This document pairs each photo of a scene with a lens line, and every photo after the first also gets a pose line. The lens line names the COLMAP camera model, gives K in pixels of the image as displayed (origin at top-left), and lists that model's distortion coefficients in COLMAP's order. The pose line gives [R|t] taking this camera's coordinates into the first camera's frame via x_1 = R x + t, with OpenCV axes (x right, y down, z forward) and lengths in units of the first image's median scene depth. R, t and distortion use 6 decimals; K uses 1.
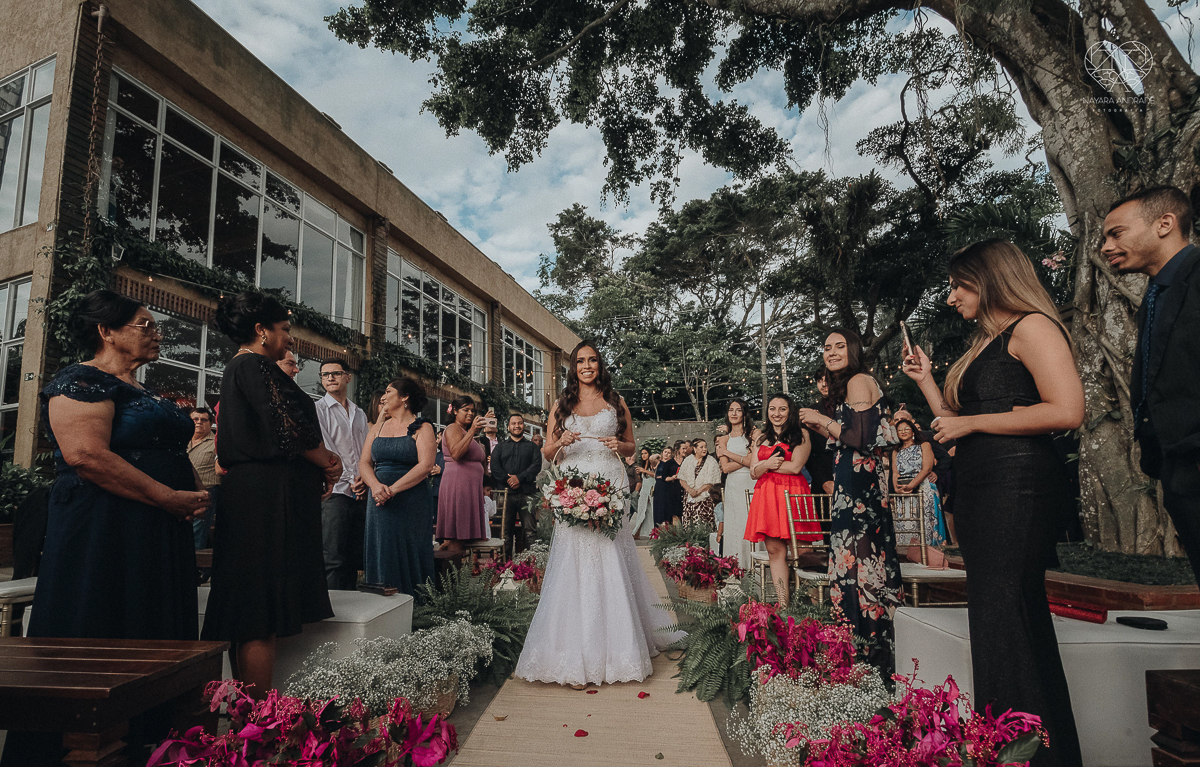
lens RADIAL K [[565.7, 0, 595.0], [0, 565.7, 443.9], [0, 0, 1]] dist [-0.008462, -0.004916]
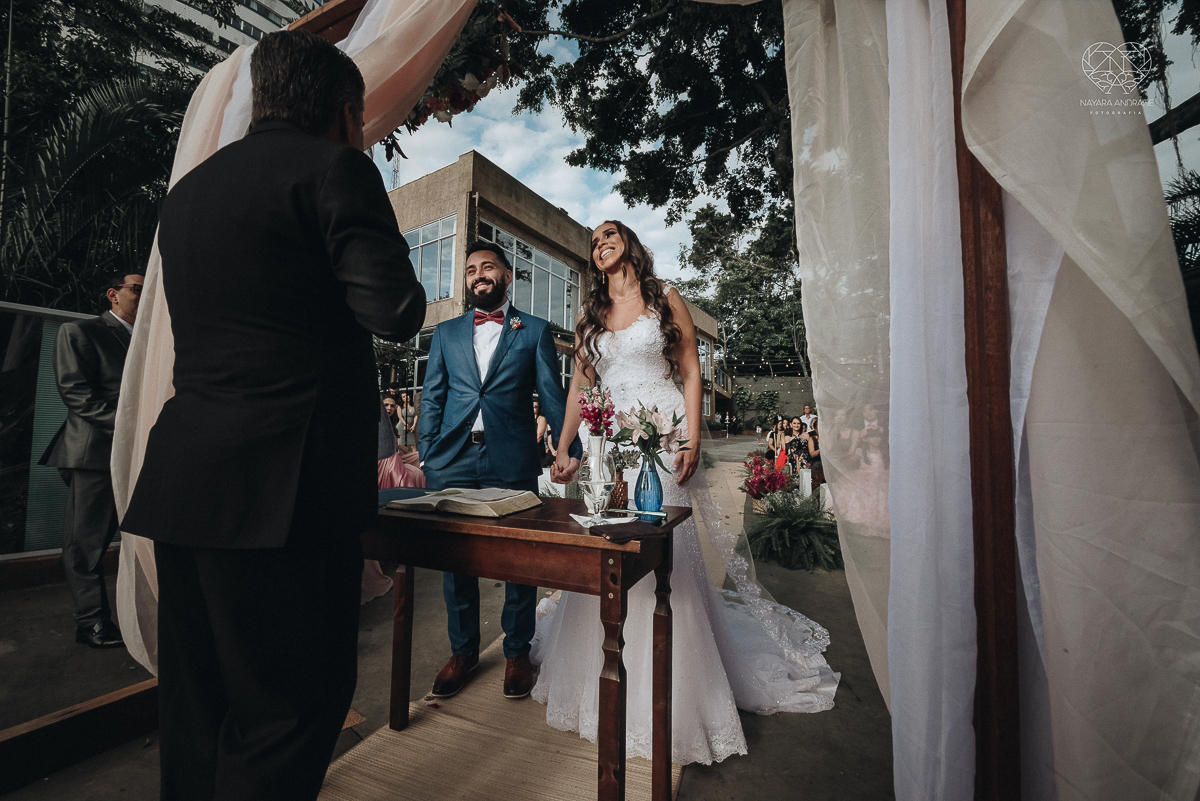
lens RADIAL K [[490.4, 0, 602.2], [0, 490.4, 402.3], [0, 0, 1]] dist [-0.012874, -0.003273]
pose [[0.970849, 0.015311, -0.239202, 0.008669], [-0.007253, 0.999377, 0.034531, -0.041321], [0.239582, -0.031790, 0.970355, -0.397485]]
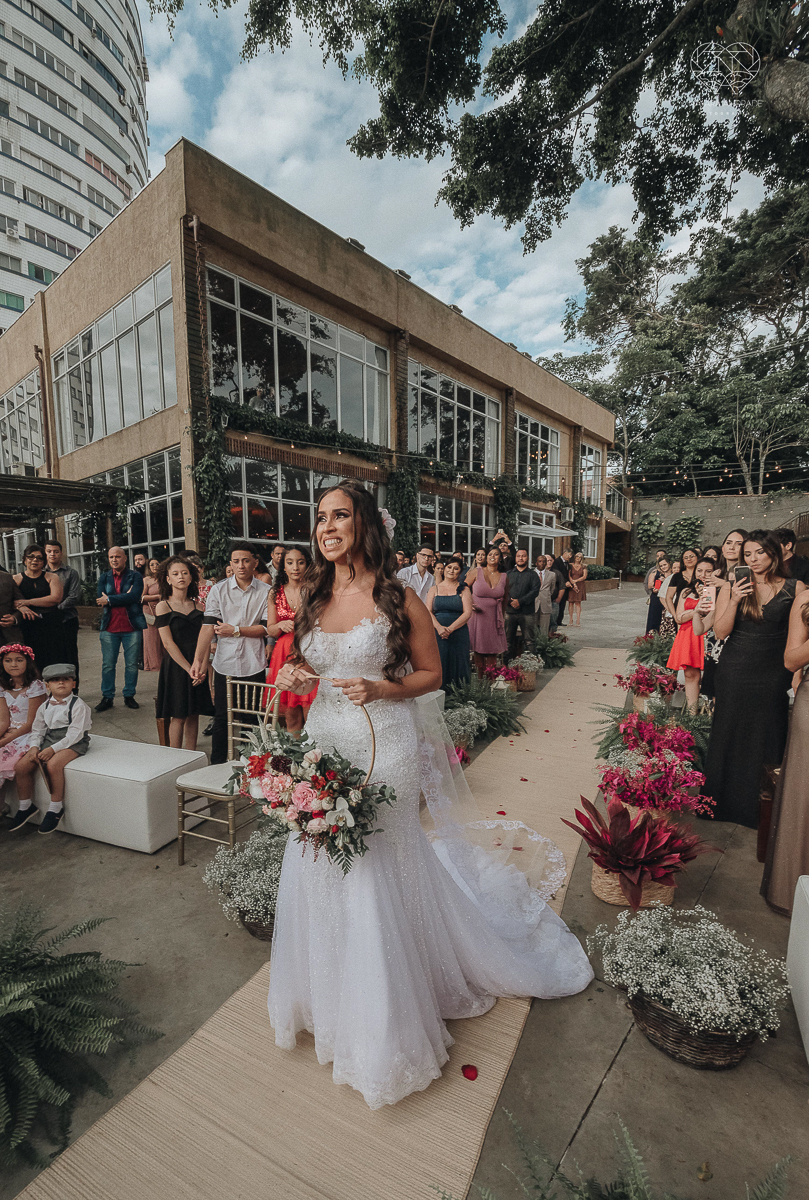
lens RADIAL K [[575.8, 0, 363.5], [0, 575.8, 672.0], [0, 0, 1]] dist [-0.012542, -0.003403]
pose [[0.913190, 0.069742, -0.401521, 0.037168], [0.038870, 0.965851, 0.256165, -0.056293], [0.405675, -0.249534, 0.879295, -0.148654]]
